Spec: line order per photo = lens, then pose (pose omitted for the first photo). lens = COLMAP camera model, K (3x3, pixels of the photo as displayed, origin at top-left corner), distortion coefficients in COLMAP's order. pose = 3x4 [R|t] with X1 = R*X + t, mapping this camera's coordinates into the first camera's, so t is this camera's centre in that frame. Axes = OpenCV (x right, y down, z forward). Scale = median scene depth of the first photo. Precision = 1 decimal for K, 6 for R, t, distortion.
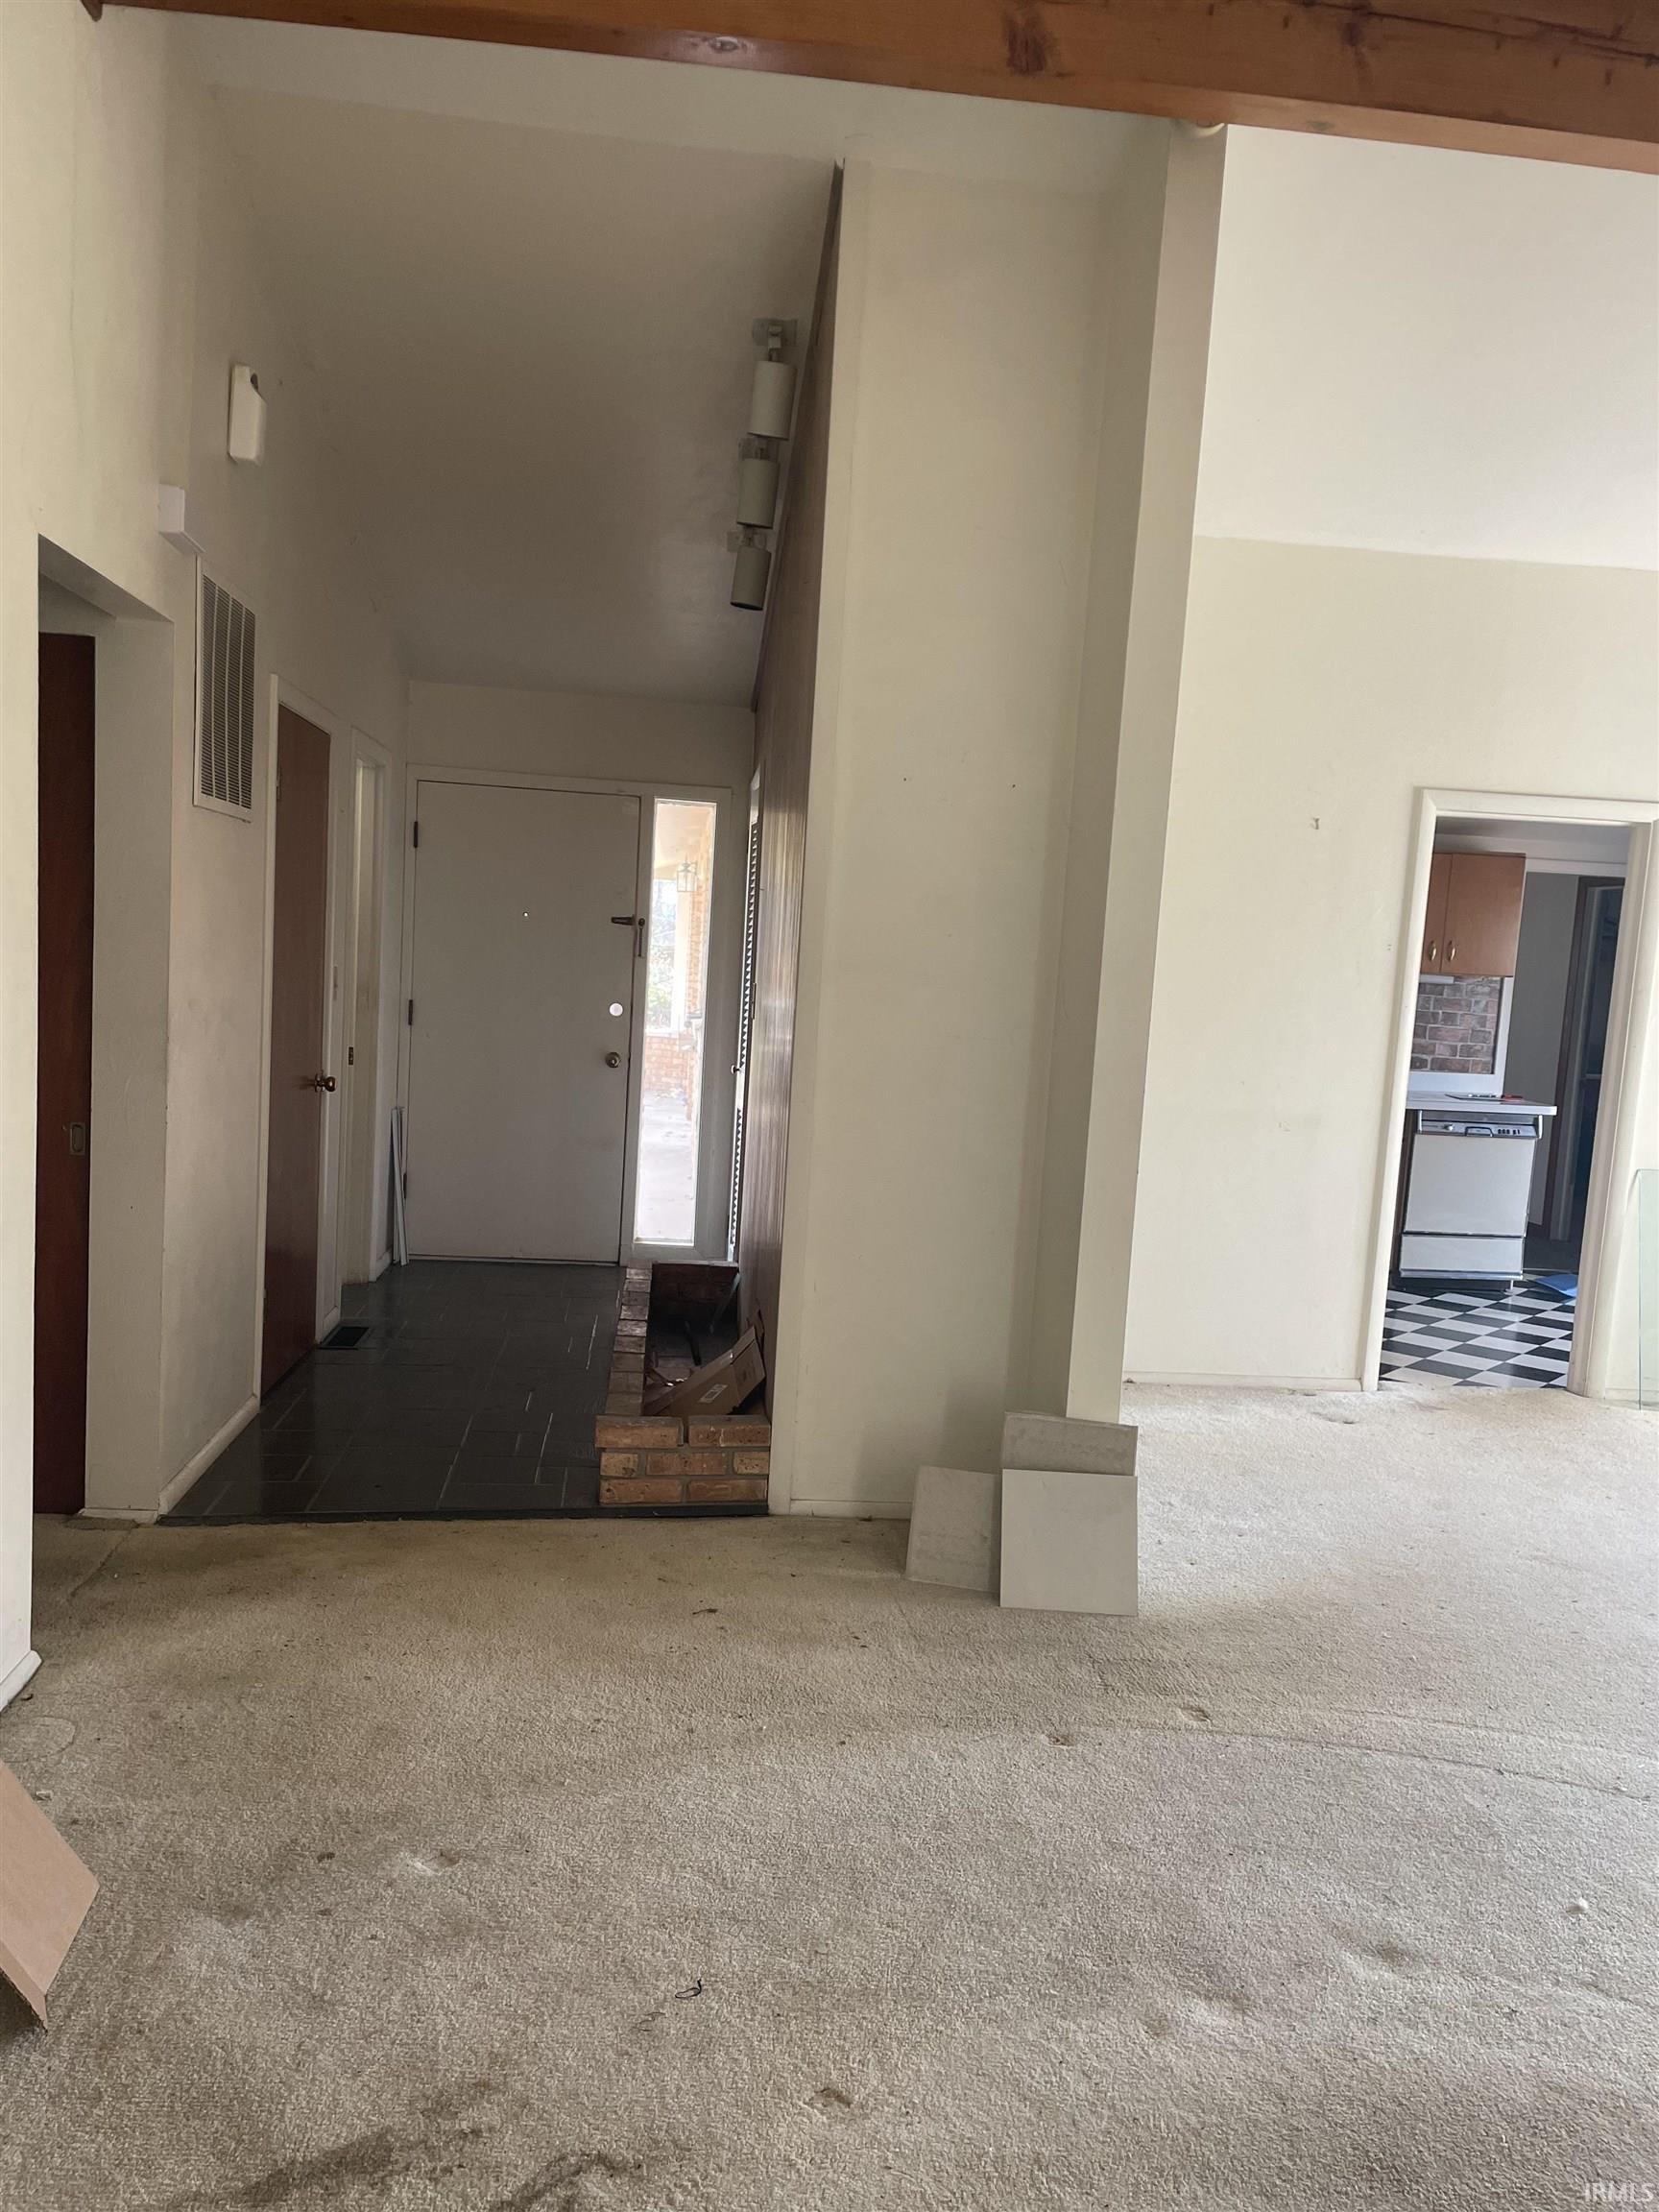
lens RADIAL K [[1650.0, 0, 846.8], [0, 1650.0, 1121.1], [0, 0, 1]] dist [0.098506, -0.123990]
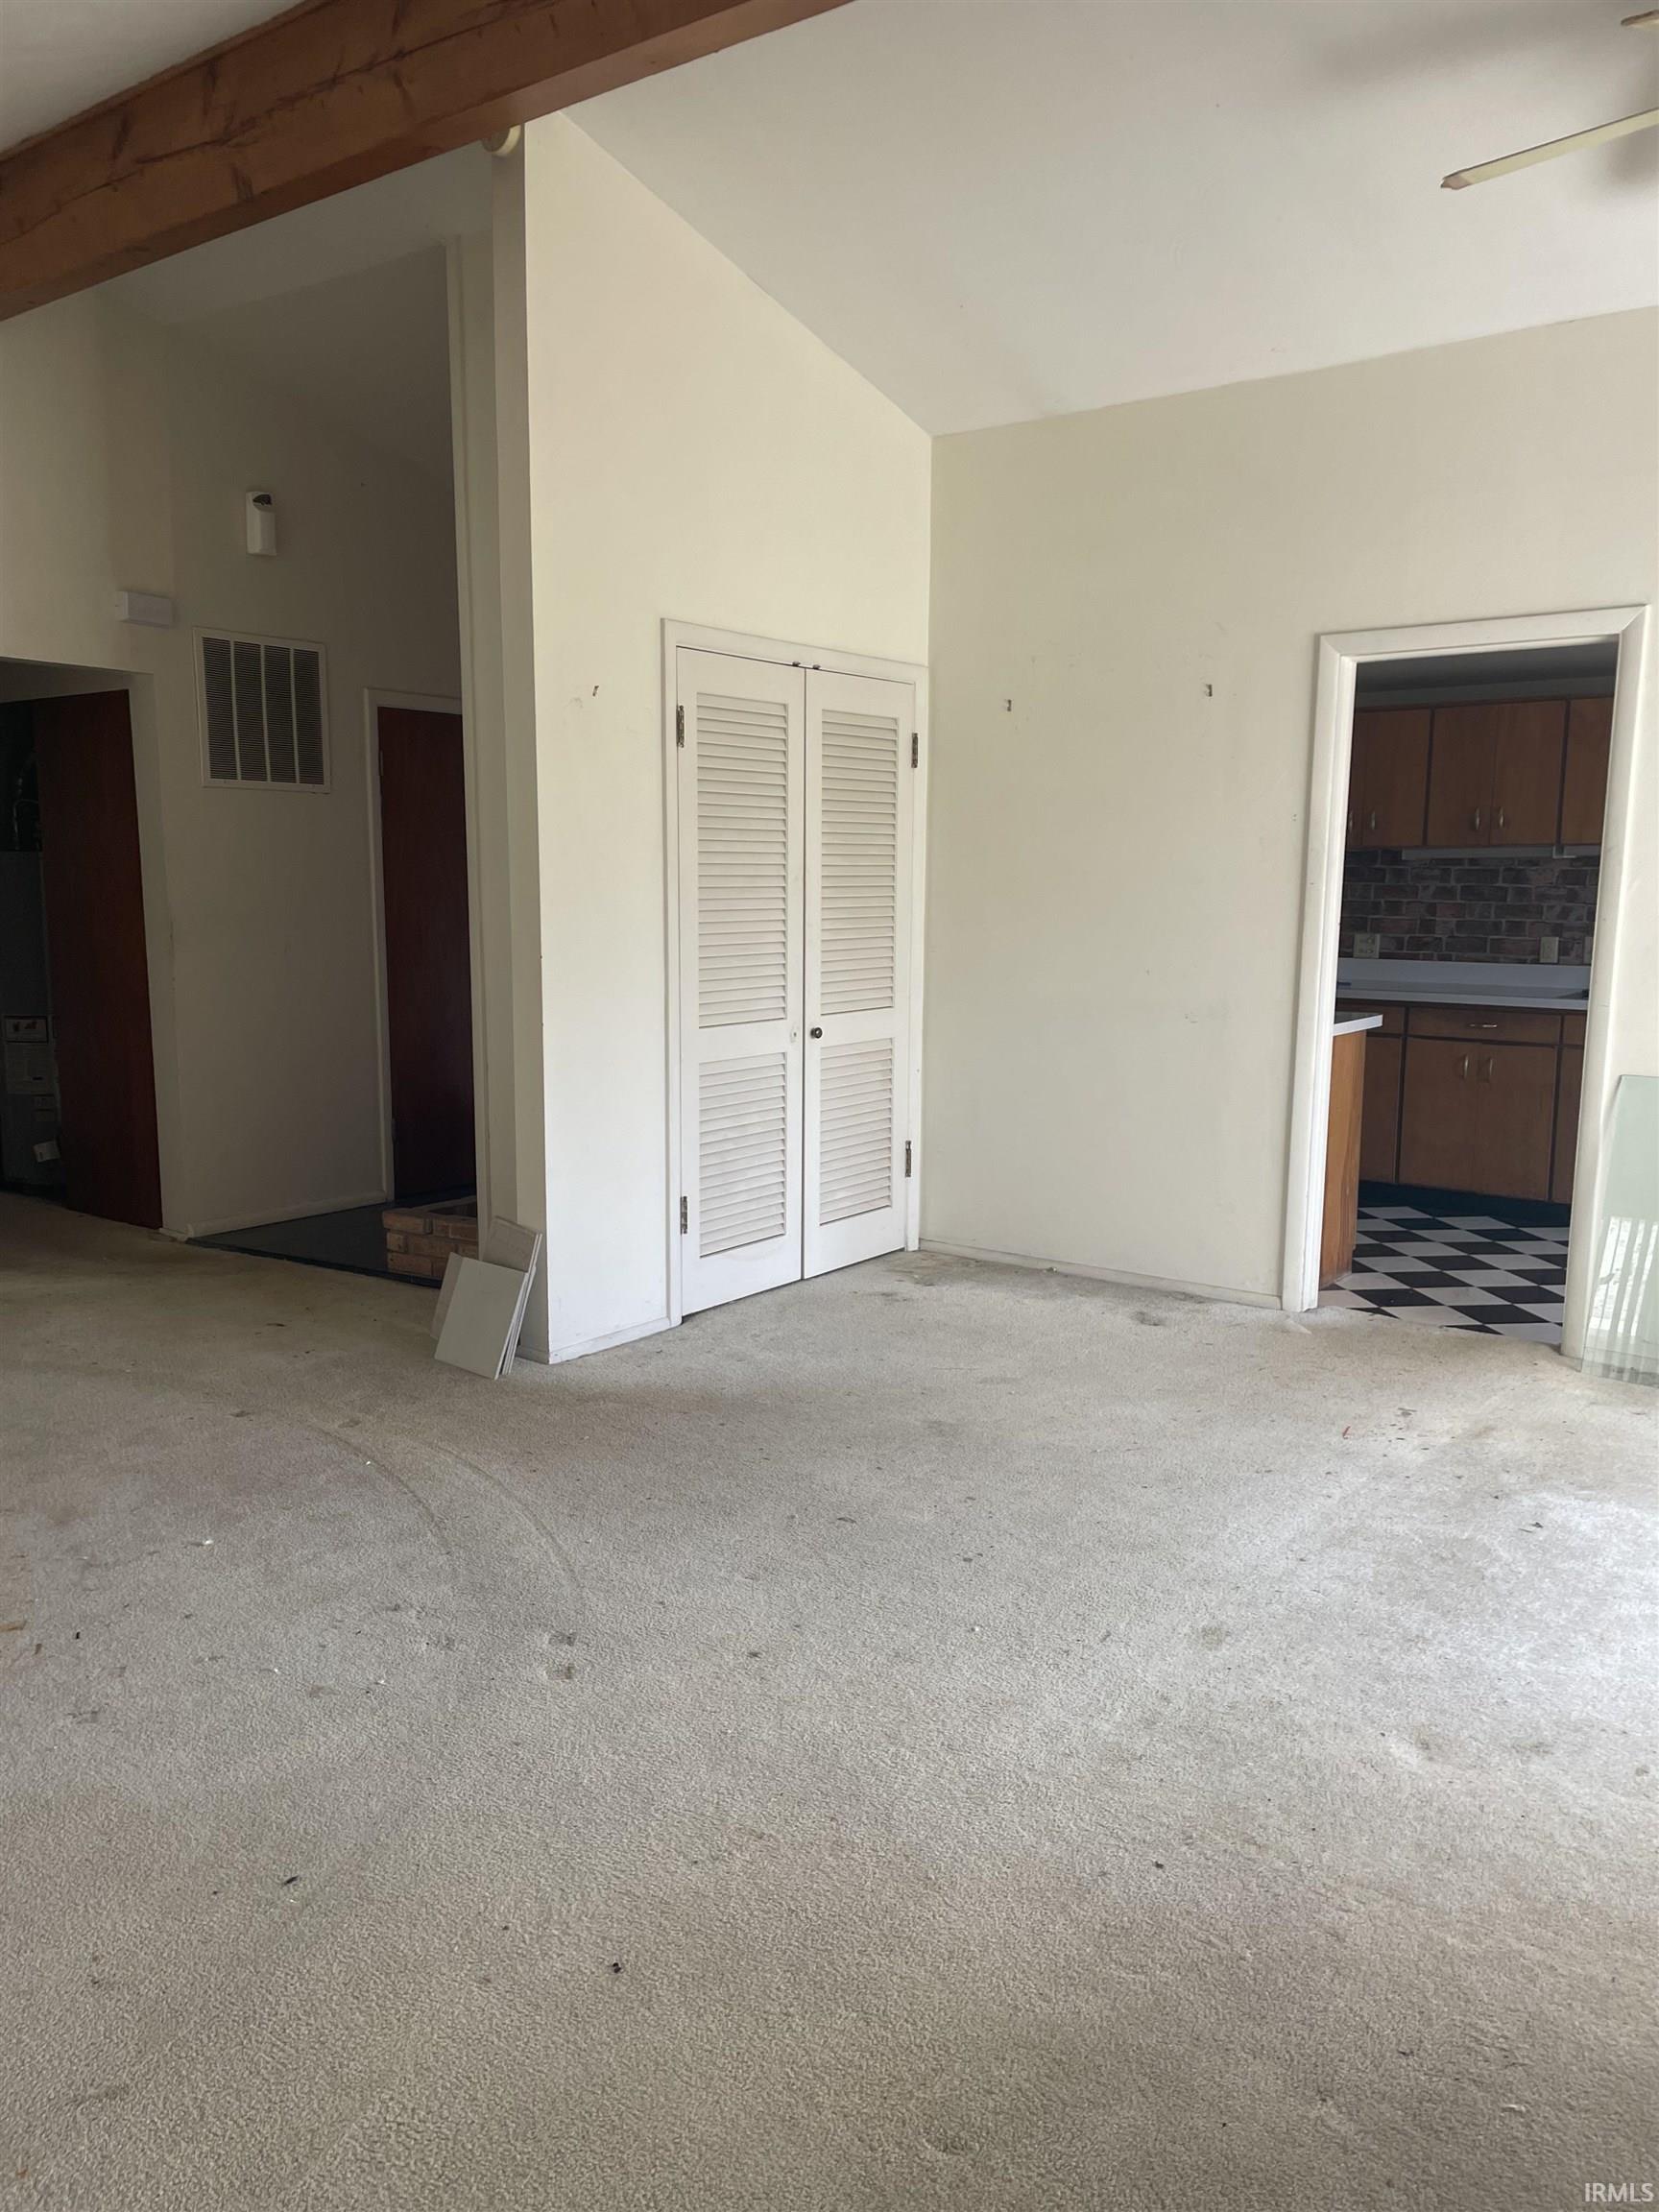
lens RADIAL K [[1650.0, 0, 846.8], [0, 1650.0, 1121.1], [0, 0, 1]] dist [0.098506, -0.123990]
pose [[0.735108, 0.045302, -0.676435, 0.967694], [-0.029108, 0.998954, 0.035270, 0.043590], [0.677325, -0.006237, 0.735657, 0.221001]]
